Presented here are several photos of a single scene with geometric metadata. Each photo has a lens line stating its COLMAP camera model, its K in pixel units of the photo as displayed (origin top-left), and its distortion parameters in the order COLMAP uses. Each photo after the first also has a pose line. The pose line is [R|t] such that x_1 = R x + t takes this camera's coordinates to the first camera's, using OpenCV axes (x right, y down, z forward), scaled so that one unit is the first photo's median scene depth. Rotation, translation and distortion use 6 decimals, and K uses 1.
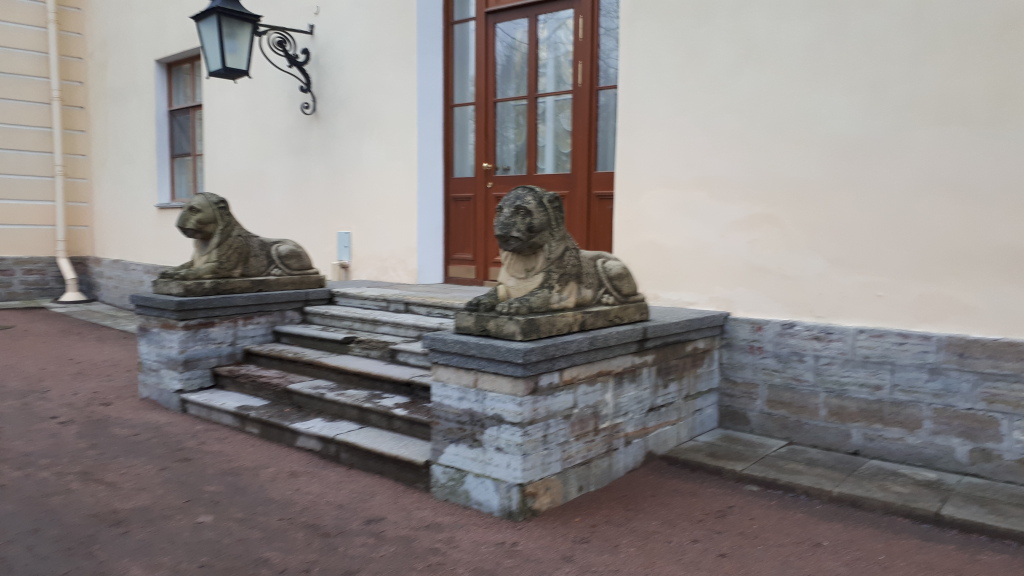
lens RADIAL K [[809.3, 0, 511.7], [0, 809.3, 289.4], [0, 0, 1]] dist [0.061697, 0.001214]
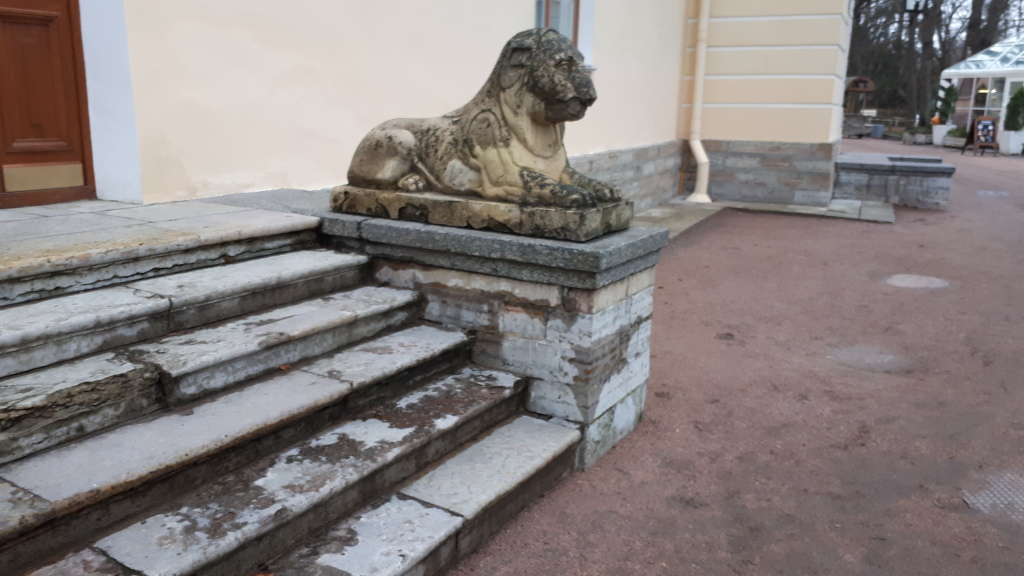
lens RADIAL K [[809.3, 0, 511.0], [0, 809.3, 286.5], [0, 0, 1]] dist [0.061697, 0.001214]
pose [[-0.133302, -0.244449, 0.960456, -0.766801], [0.062944, 0.965060, 0.254357, -0.094864], [-0.989075, 0.094362, -0.113258, 1.164699]]
